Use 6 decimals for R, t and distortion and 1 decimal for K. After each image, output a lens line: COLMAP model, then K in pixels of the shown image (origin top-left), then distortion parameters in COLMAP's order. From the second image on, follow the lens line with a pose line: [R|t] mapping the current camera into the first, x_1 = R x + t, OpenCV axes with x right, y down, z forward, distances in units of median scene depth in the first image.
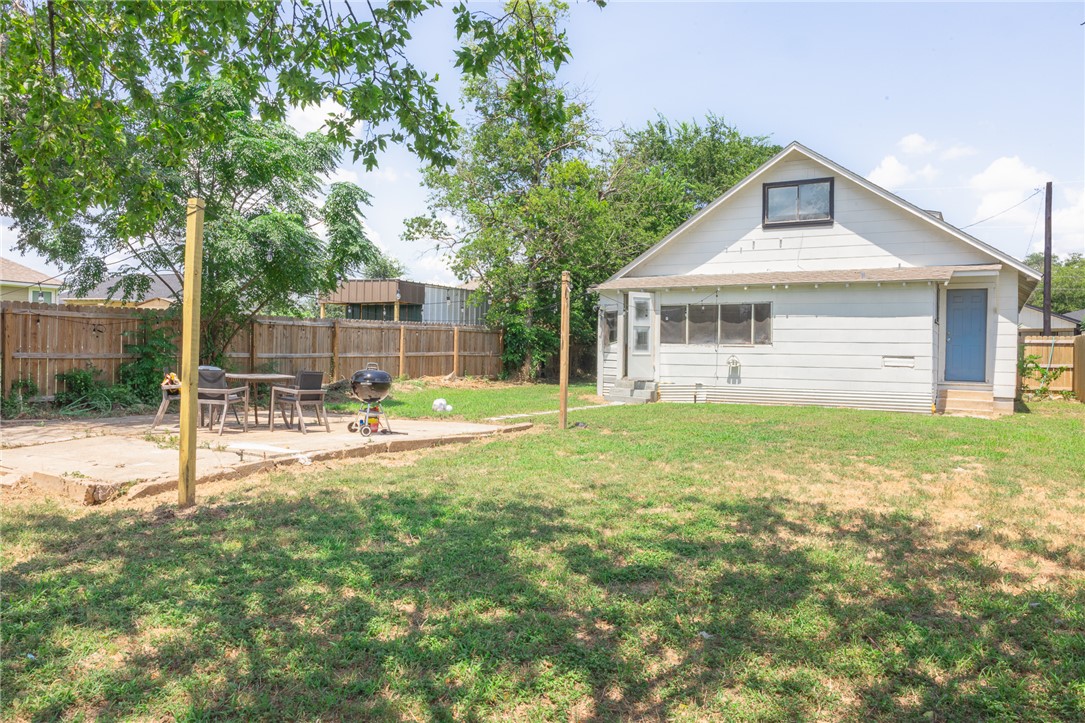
lens RADIAL K [[818.2, 0, 543.7], [0, 818.2, 359.9], [0, 0, 1]] dist [-0.014655, -0.003405]
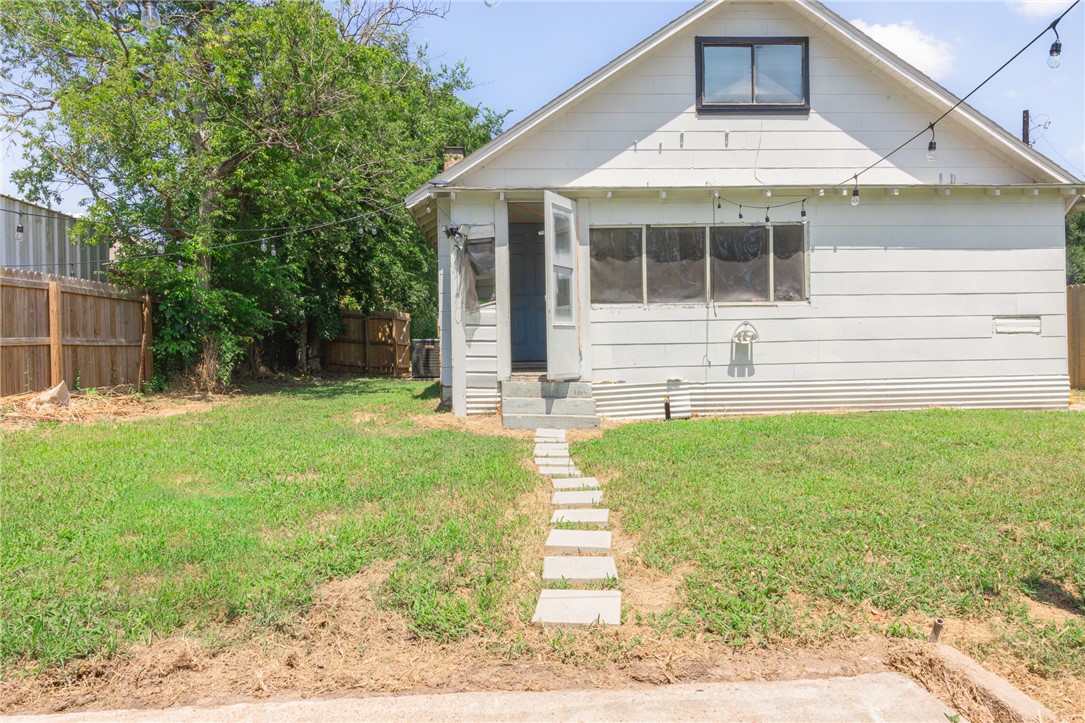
lens RADIAL K [[725.1, 0, 544.8], [0, 725.1, 358.7], [0, 0, 1]] dist [-0.001408, 0.002578]
pose [[0.835966, -0.037451, 0.547503, -0.124791], [0.033765, 0.999289, 0.016800, 0.005348], [-0.547742, 0.004442, 0.836635, 0.644581]]
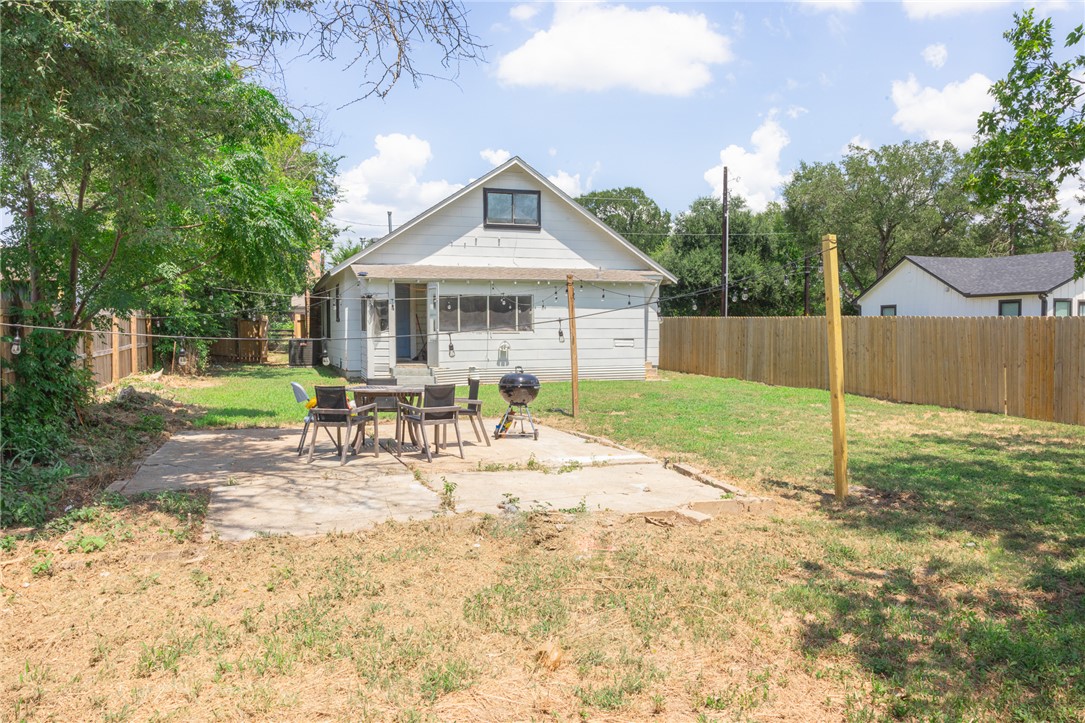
lens RADIAL K [[818.2, 0, 540.2], [0, 818.2, 364.7], [0, 0, 1]] dist [-0.014655, -0.003405]
pose [[0.659581, -0.050345, 0.749946, -0.564290], [0.020474, 0.998587, 0.049029, -0.026076], [-0.751355, -0.016984, 0.659680, 0.195463]]
